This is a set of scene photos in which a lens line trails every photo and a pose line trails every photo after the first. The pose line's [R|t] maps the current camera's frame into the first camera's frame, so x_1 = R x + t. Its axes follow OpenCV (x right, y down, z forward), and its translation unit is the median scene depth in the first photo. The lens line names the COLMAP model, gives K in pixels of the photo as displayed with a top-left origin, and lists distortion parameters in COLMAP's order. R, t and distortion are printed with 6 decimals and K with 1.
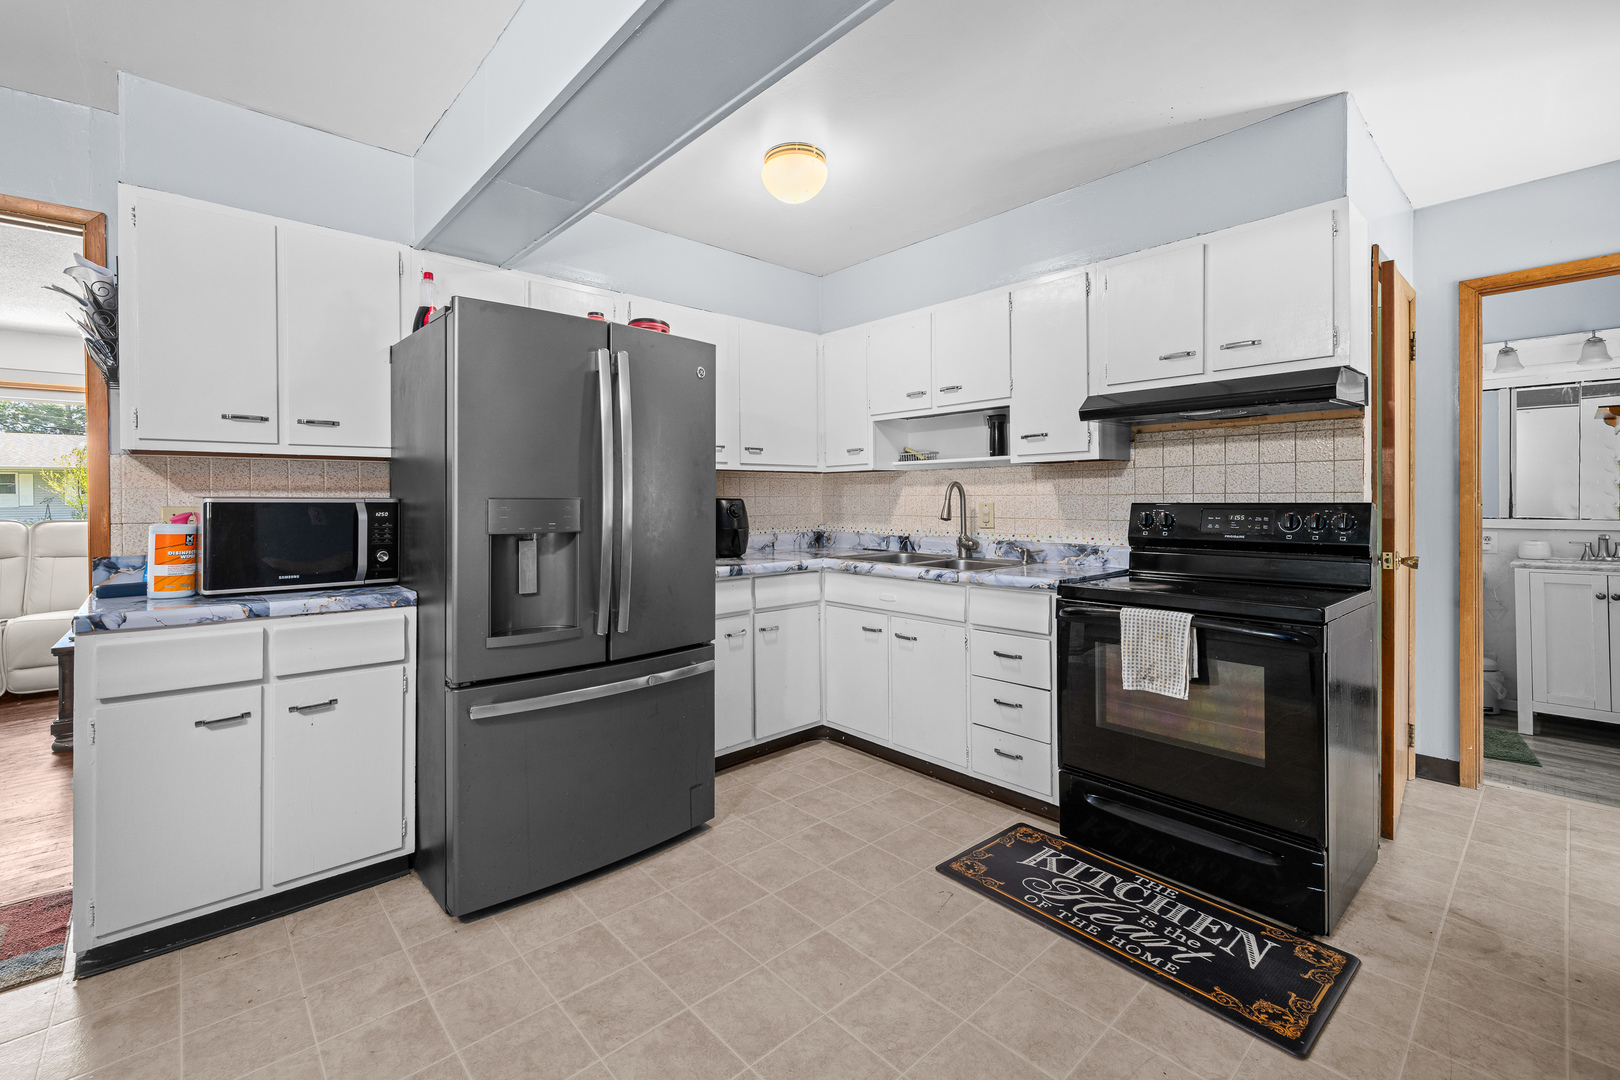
lens RADIAL K [[691.7, 0, 771.9], [0, 691.7, 504.0], [0, 0, 1]] dist [-0.001244, -0.000378]
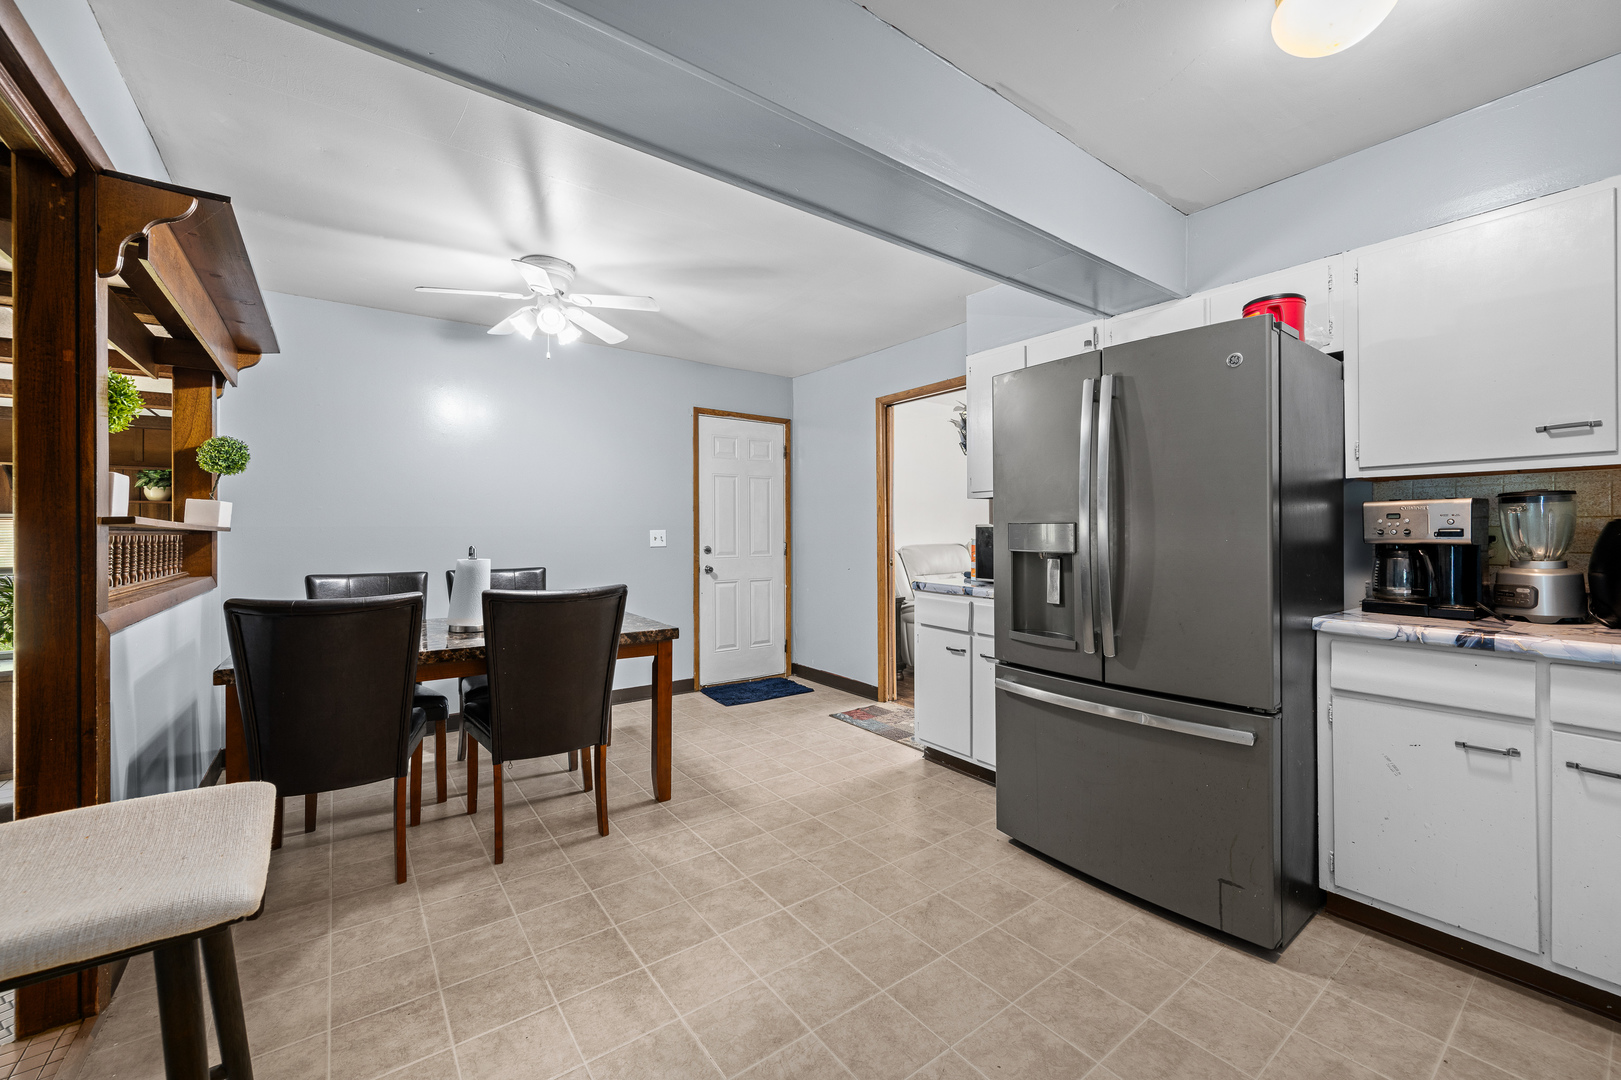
lens RADIAL K [[650.0, 0, 823.2], [0, 650.0, 523.6], [0, 0, 1]] dist [-0.000539, -0.000081]
pose [[-0.067834, -0.000532, -0.997696, 0.602523], [0.000686, 1.000000, -0.000580, -0.006265], [0.997696, -0.000724, -0.067834, 0.522593]]
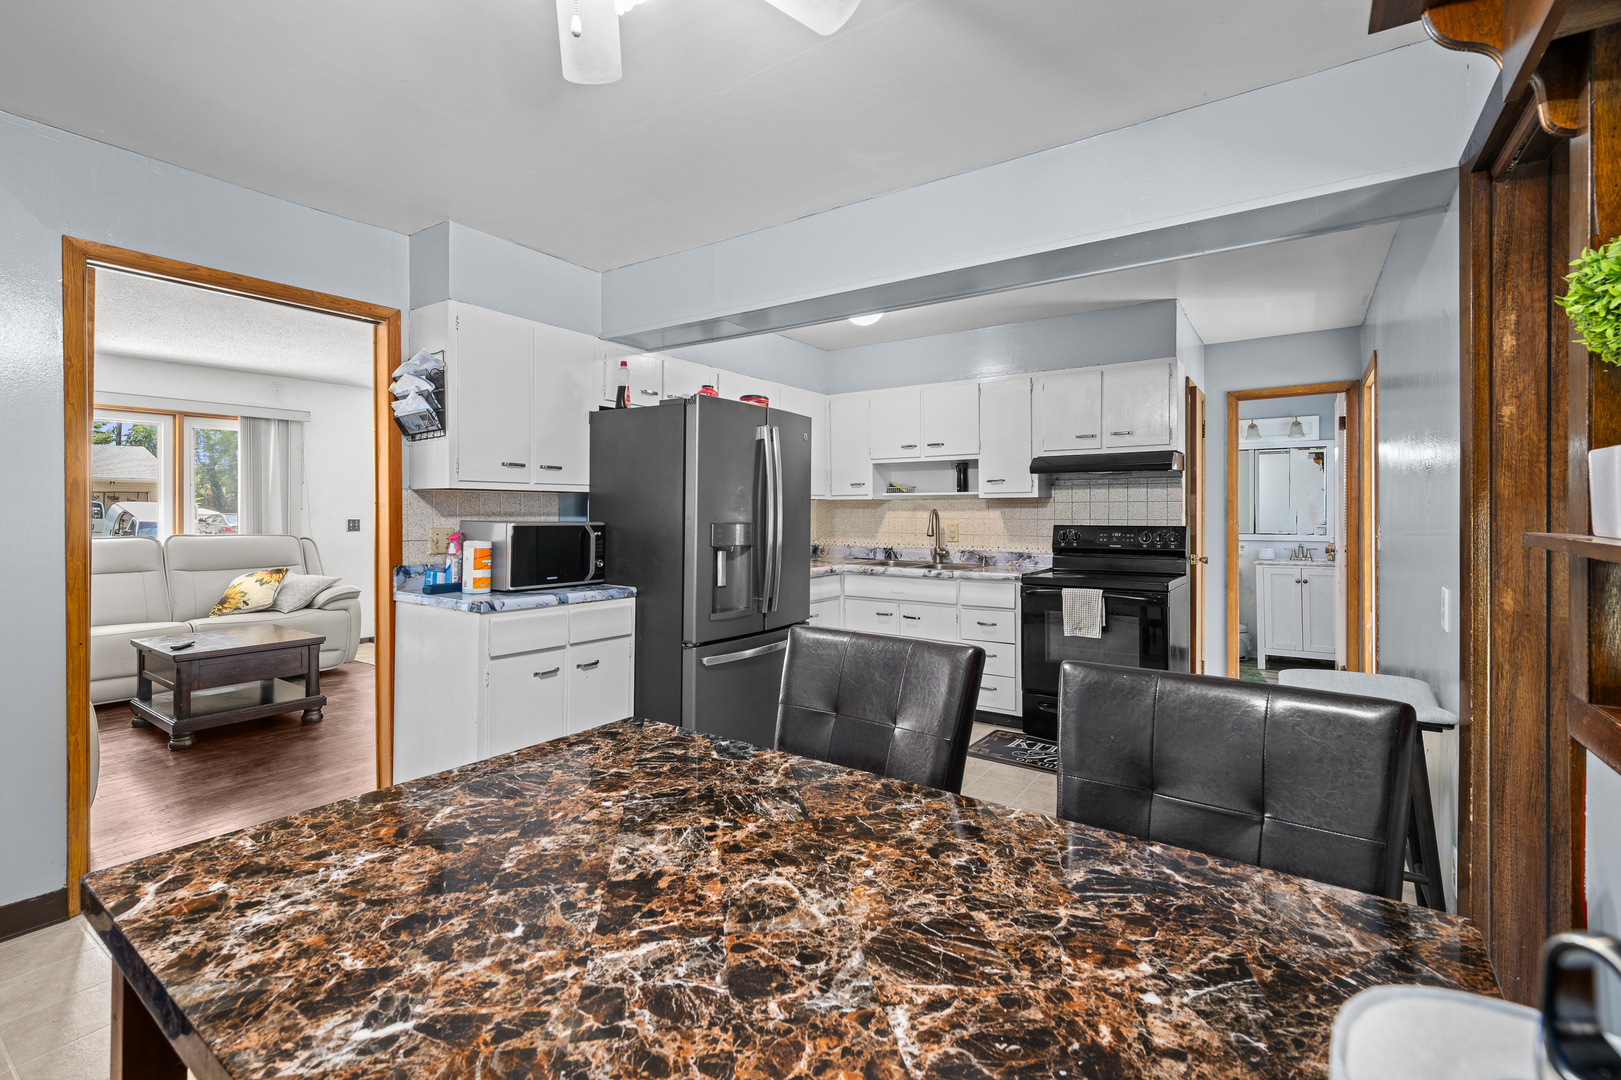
lens RADIAL K [[716.0, 0, 803.7], [0, 716.0, 514.3], [0, 0, 1]] dist [-0.000983, -0.000035]
pose [[0.968825, 0.004846, 0.247697, -0.478778], [-0.003480, 0.999976, -0.005953, -0.016195], [-0.247720, 0.004906, 0.968819, -0.476273]]
